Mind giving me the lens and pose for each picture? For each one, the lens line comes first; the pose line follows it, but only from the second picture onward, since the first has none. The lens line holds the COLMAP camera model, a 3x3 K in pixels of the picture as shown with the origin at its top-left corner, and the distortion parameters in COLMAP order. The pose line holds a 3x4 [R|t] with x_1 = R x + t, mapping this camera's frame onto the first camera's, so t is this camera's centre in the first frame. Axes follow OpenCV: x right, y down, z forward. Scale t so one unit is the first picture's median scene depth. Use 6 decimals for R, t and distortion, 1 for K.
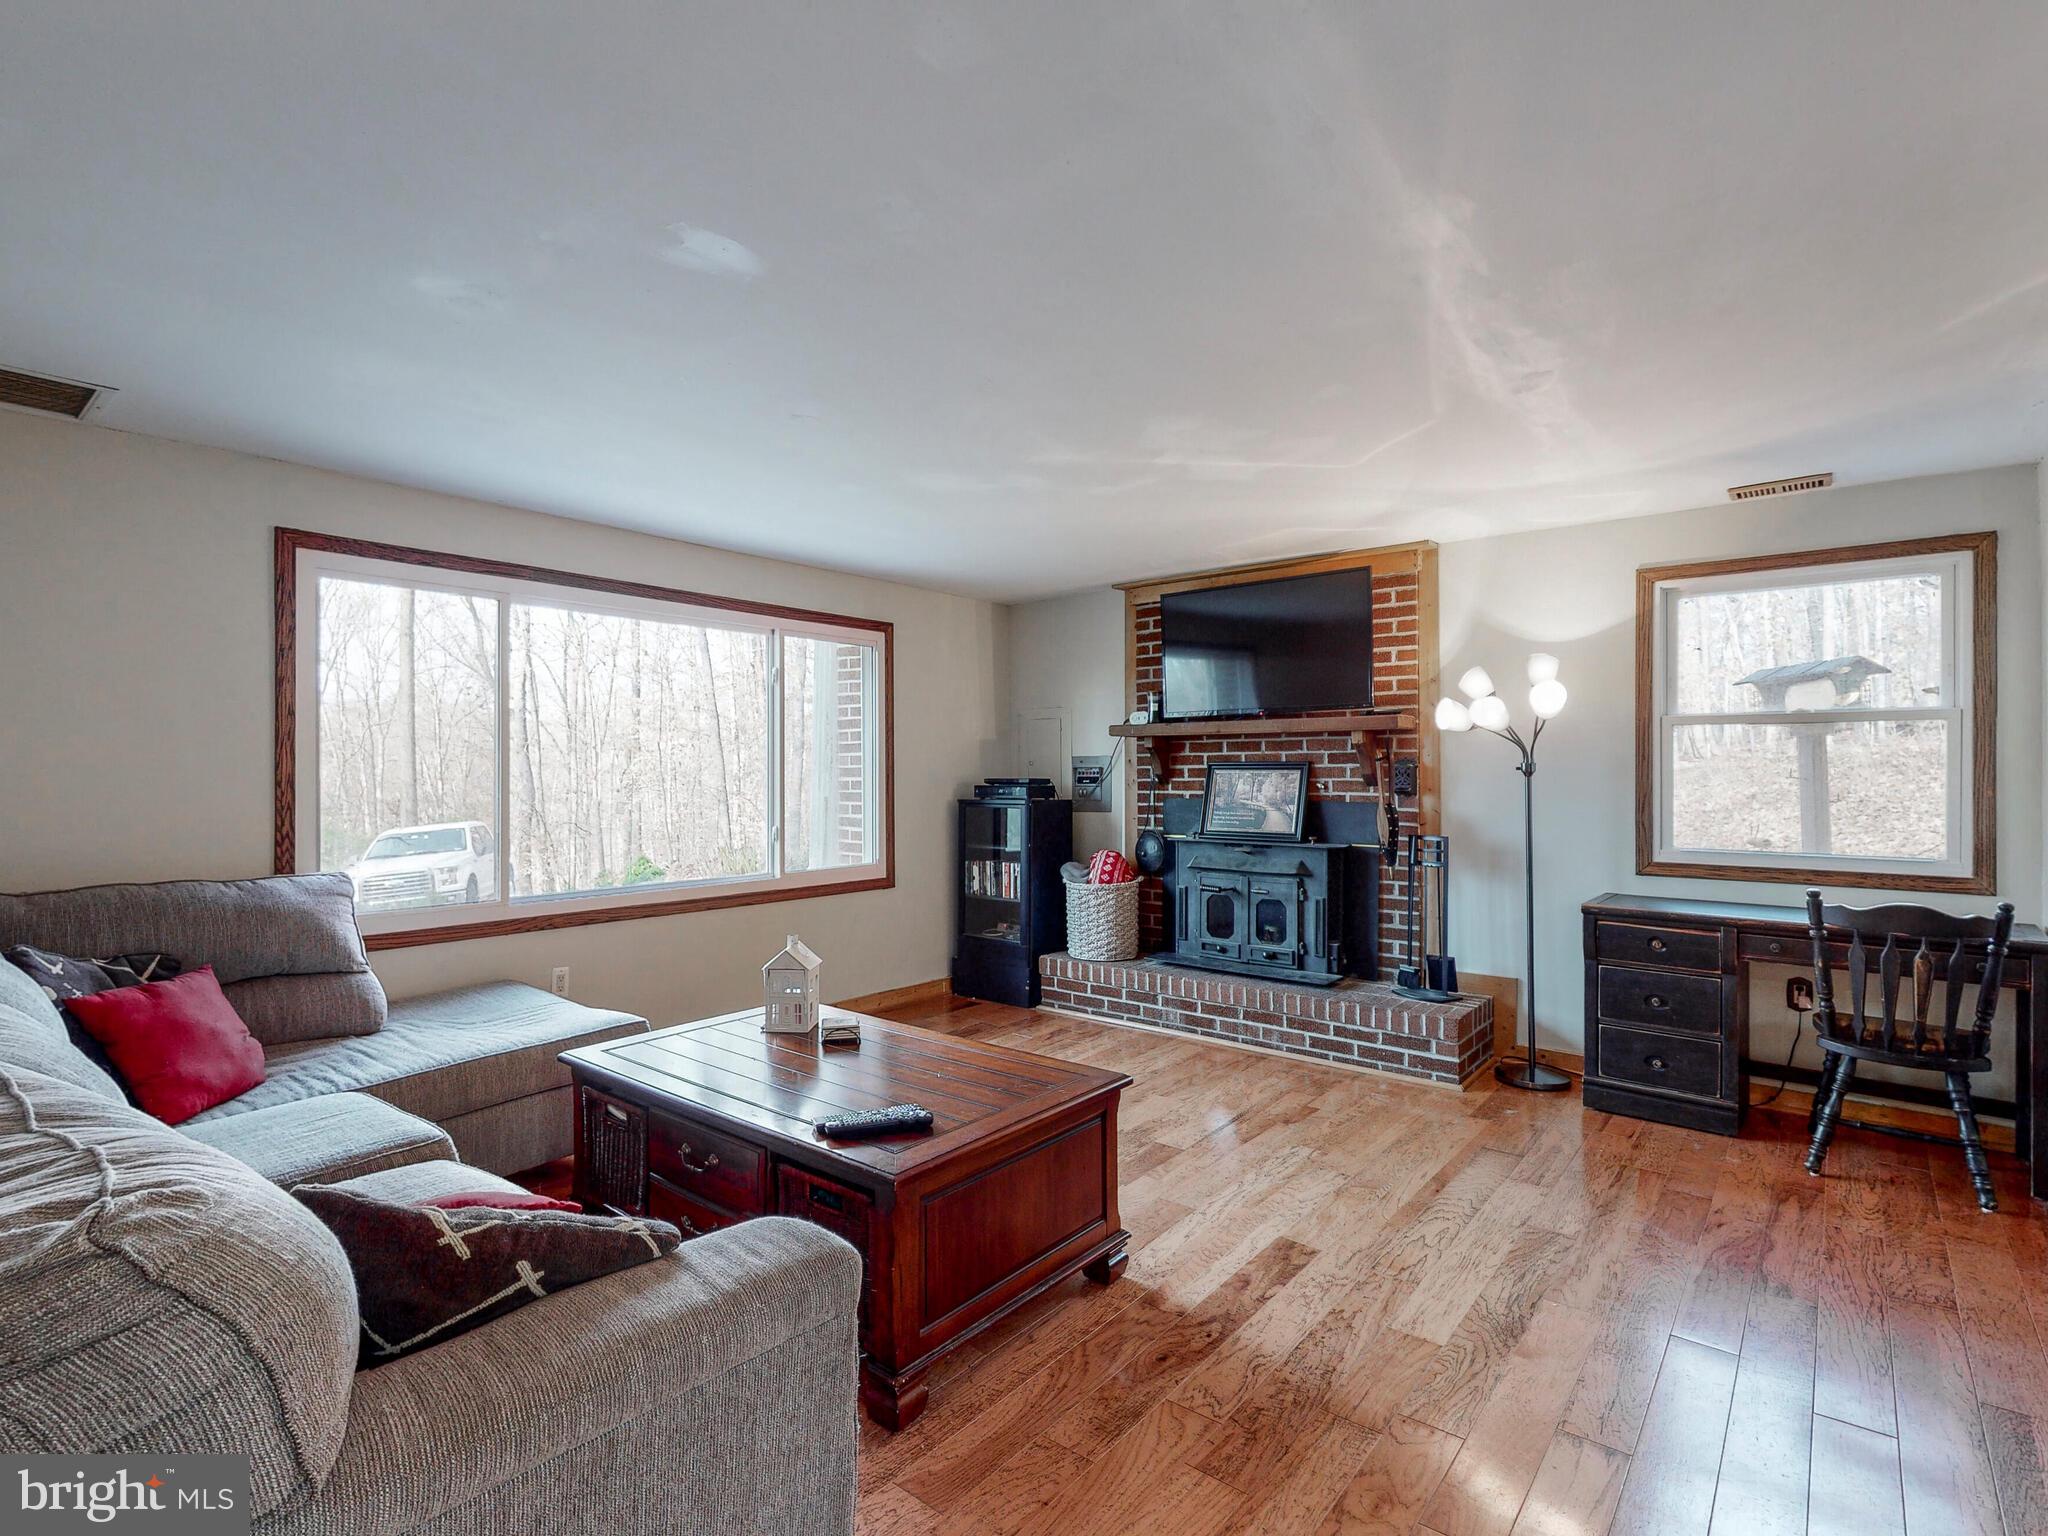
lens RADIAL K [[1002.8, 0, 1005.5], [0, 1002.8, 777.5], [0, 0, 1]] dist [0.002362, 0.000235]
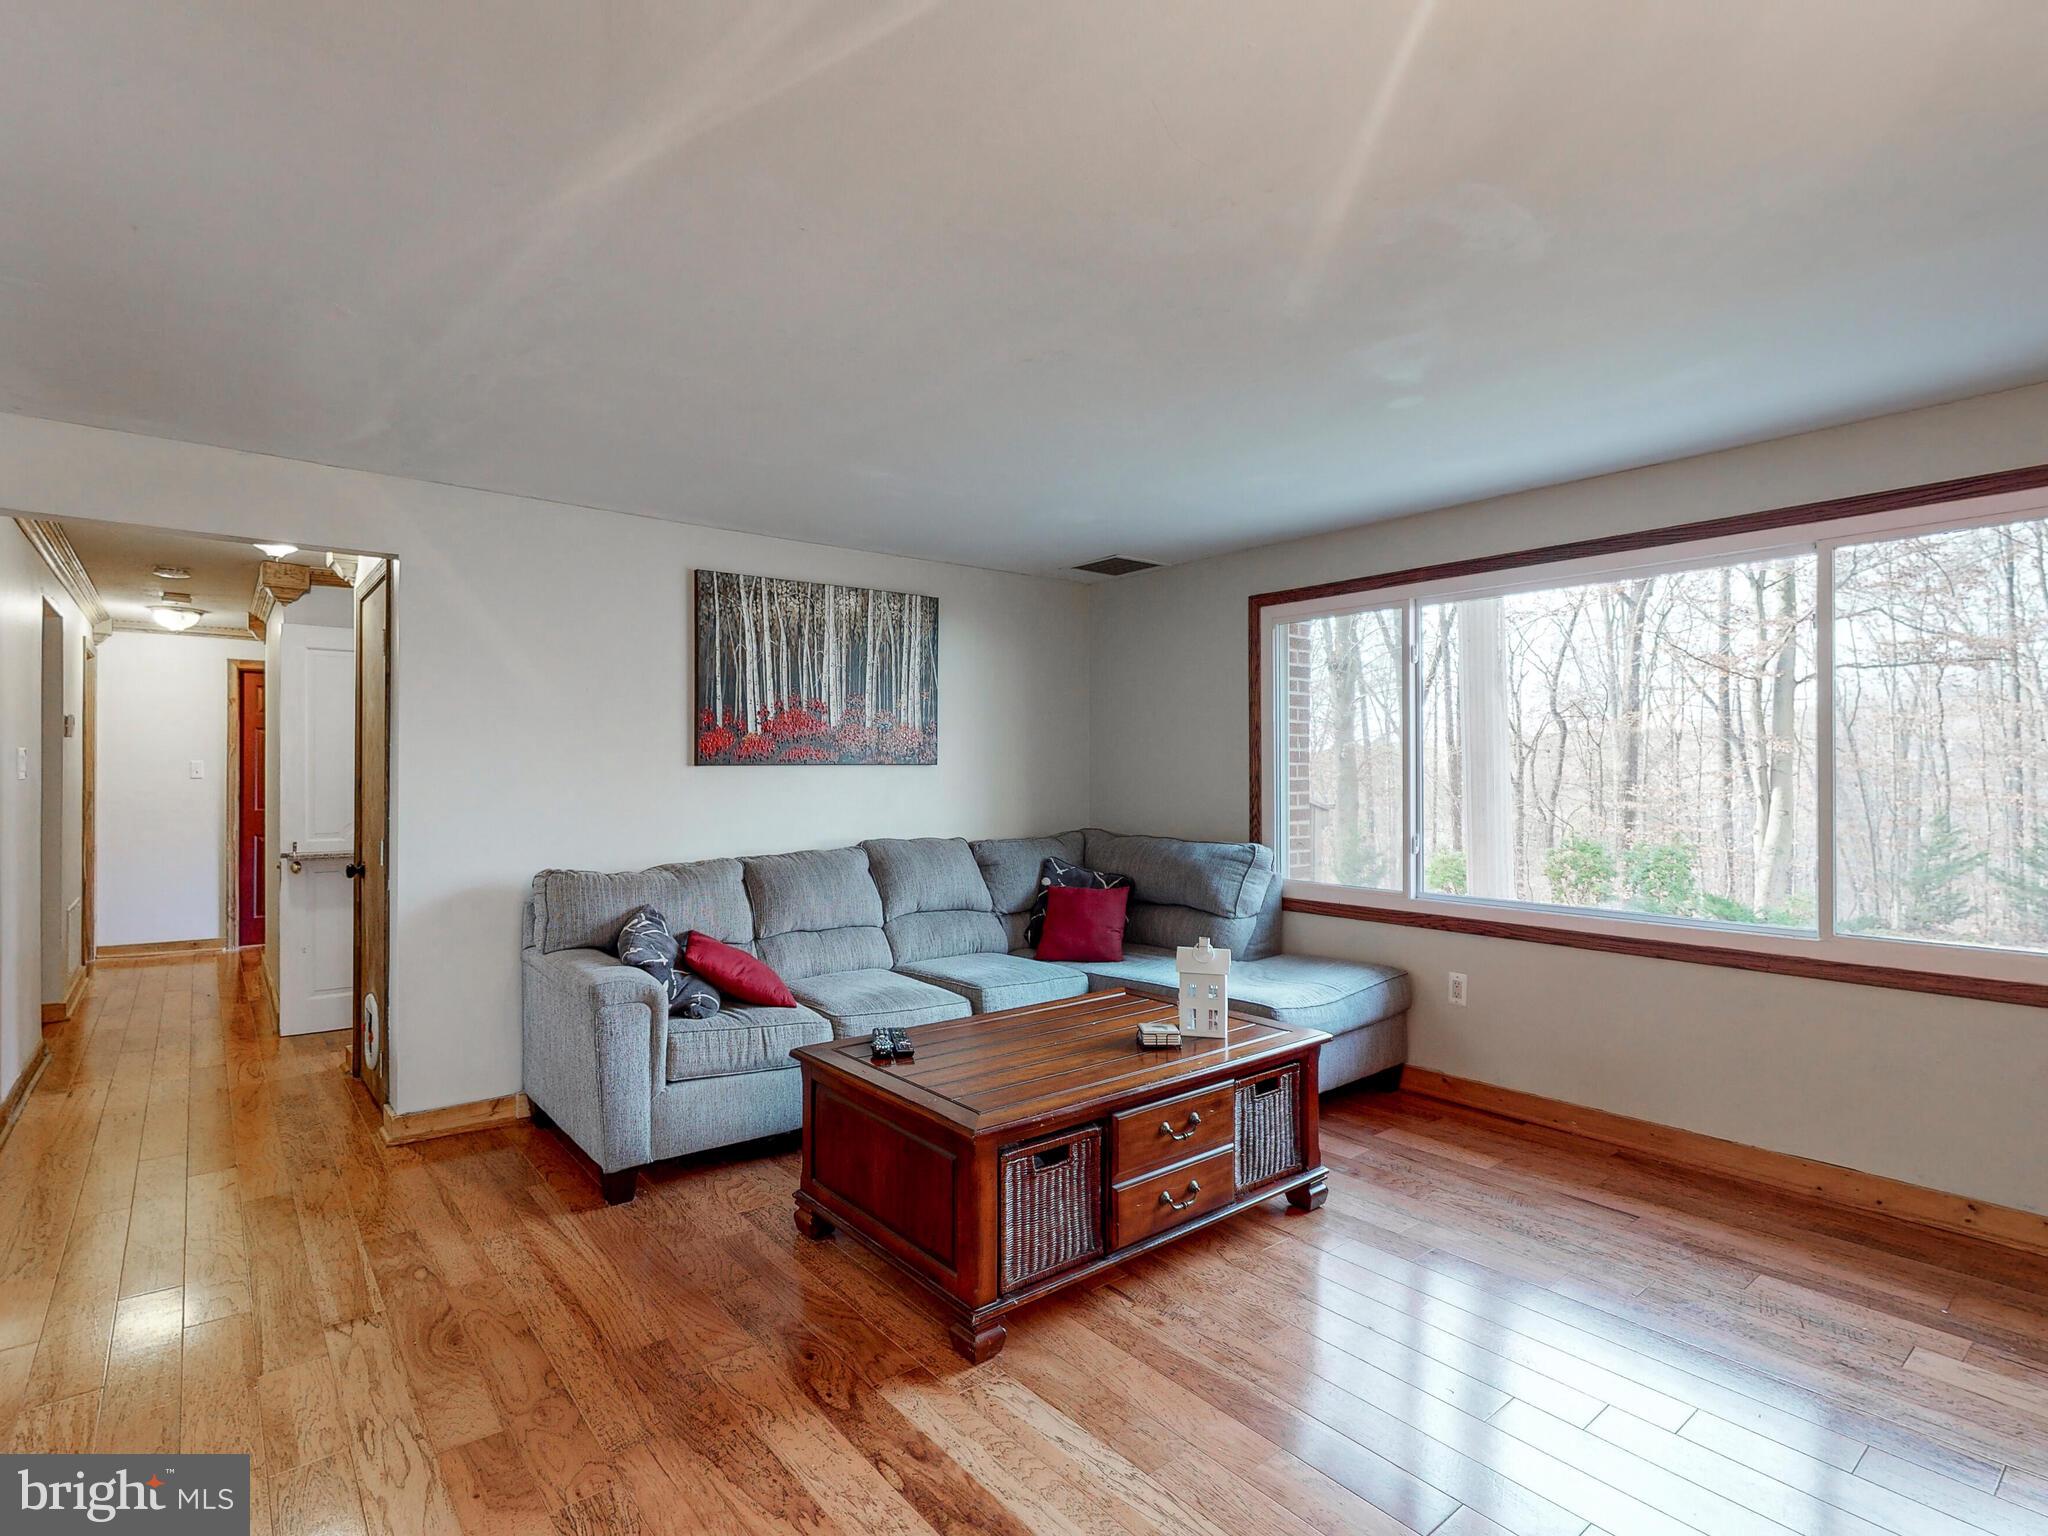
lens RADIAL K [[1009.7, 0, 962.3], [0, 1009.7, 771.4], [0, 0, 1]] dist [0.004080, -0.000548]
pose [[-0.224339, 0.002274, -0.974508, 0.504203], [-0.004009, 0.999987, 0.003257, -0.004647], [0.974503, 0.004638, -0.224327, 0.625930]]
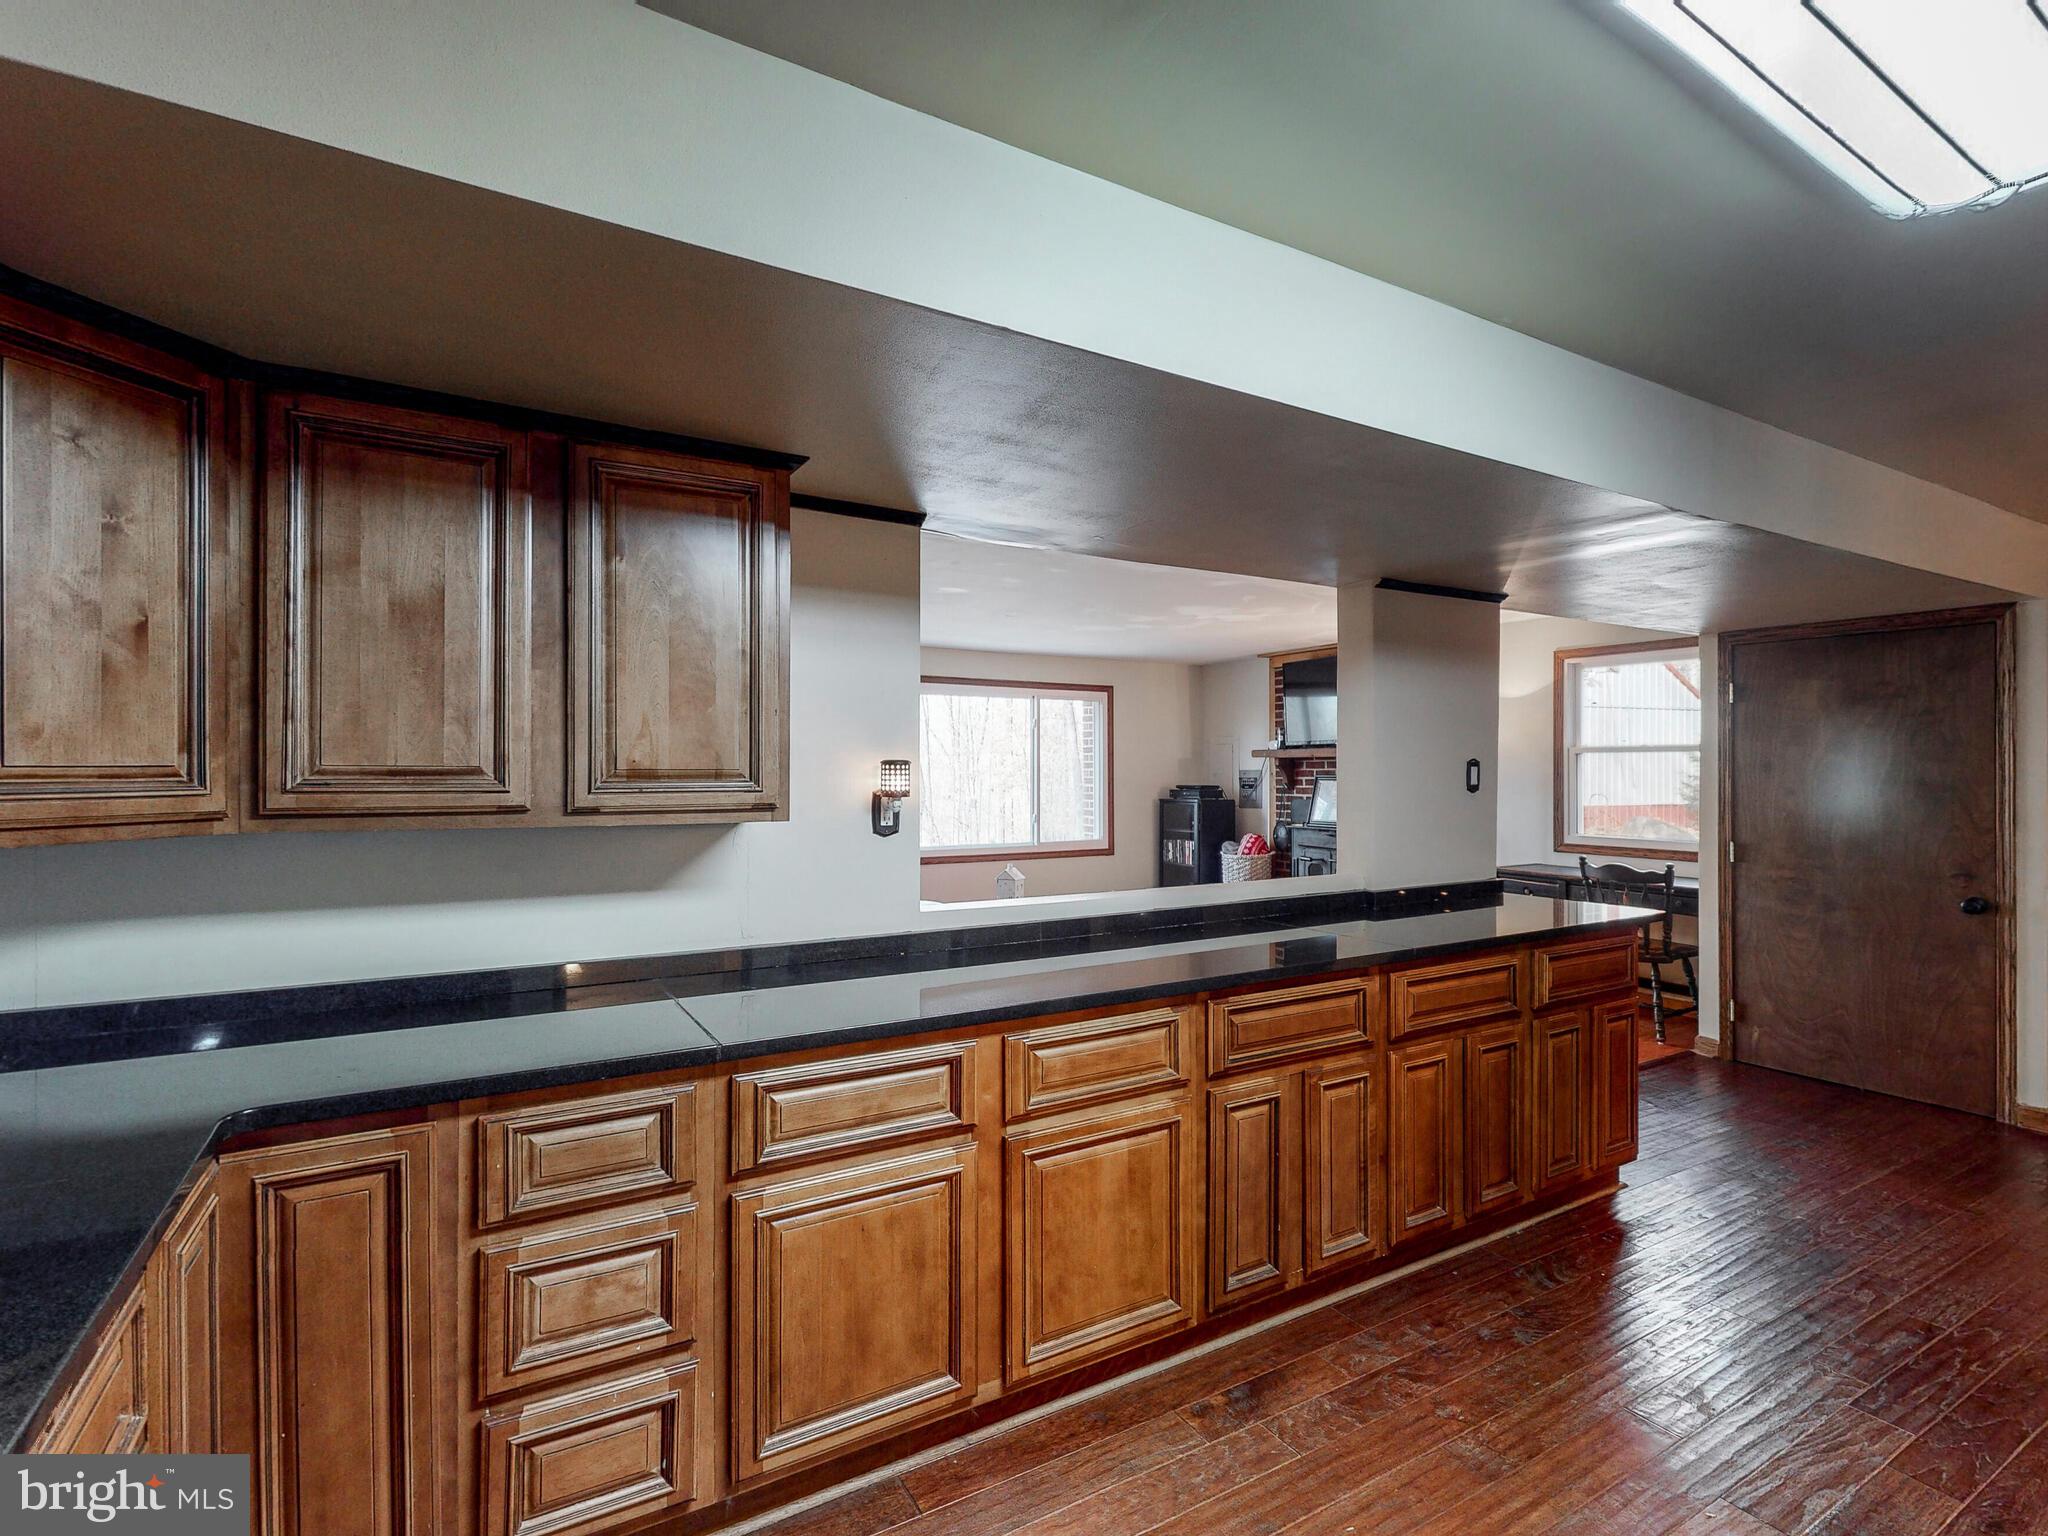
lens RADIAL K [[996.0, 0, 1038.0], [0, 996.0, 772.7], [0, 0, 1]] dist [0.003672, 0.000467]
pose [[0.946025, -0.000592, -0.324094, 0.313958], [-0.000816, 0.999991, -0.004209, -0.013288], [0.324094, 0.004246, 0.946015, -0.567815]]
